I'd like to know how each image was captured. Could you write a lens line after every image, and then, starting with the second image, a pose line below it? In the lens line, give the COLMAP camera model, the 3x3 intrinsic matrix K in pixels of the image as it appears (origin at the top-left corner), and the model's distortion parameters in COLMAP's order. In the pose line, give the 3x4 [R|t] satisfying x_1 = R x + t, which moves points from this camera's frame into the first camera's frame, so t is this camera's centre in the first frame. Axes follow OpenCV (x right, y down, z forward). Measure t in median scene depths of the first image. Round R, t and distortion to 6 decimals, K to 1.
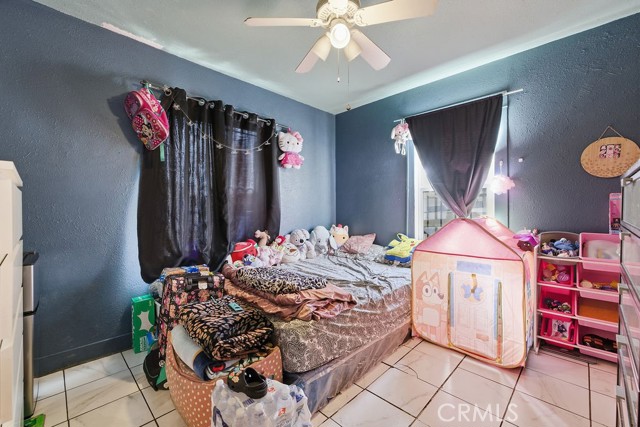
lens RADIAL K [[272.1, 0, 320.0], [0, 272.1, 211.5], [0, 0, 1]] dist [0.003865, 0.000425]
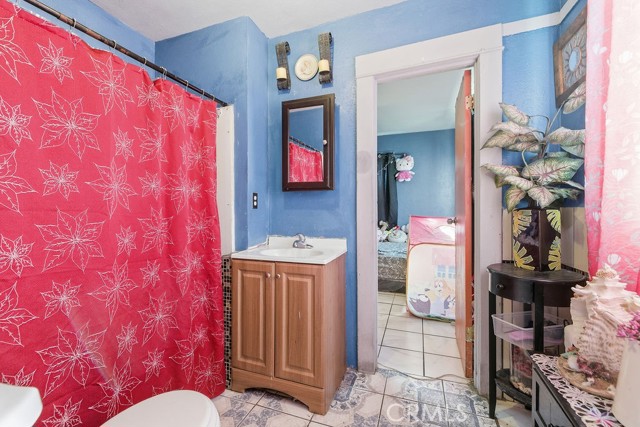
lens RADIAL K [[272.1, 0, 319.3], [0, 272.1, 212.3], [0, 0, 1]] dist [0.003865, 0.000425]
pose [[0.404267, 0.002546, -0.914637, 1.105283], [-0.007831, 0.999969, -0.000678, 0.018914], [0.914607, 0.007437, 0.404275, -0.037733]]
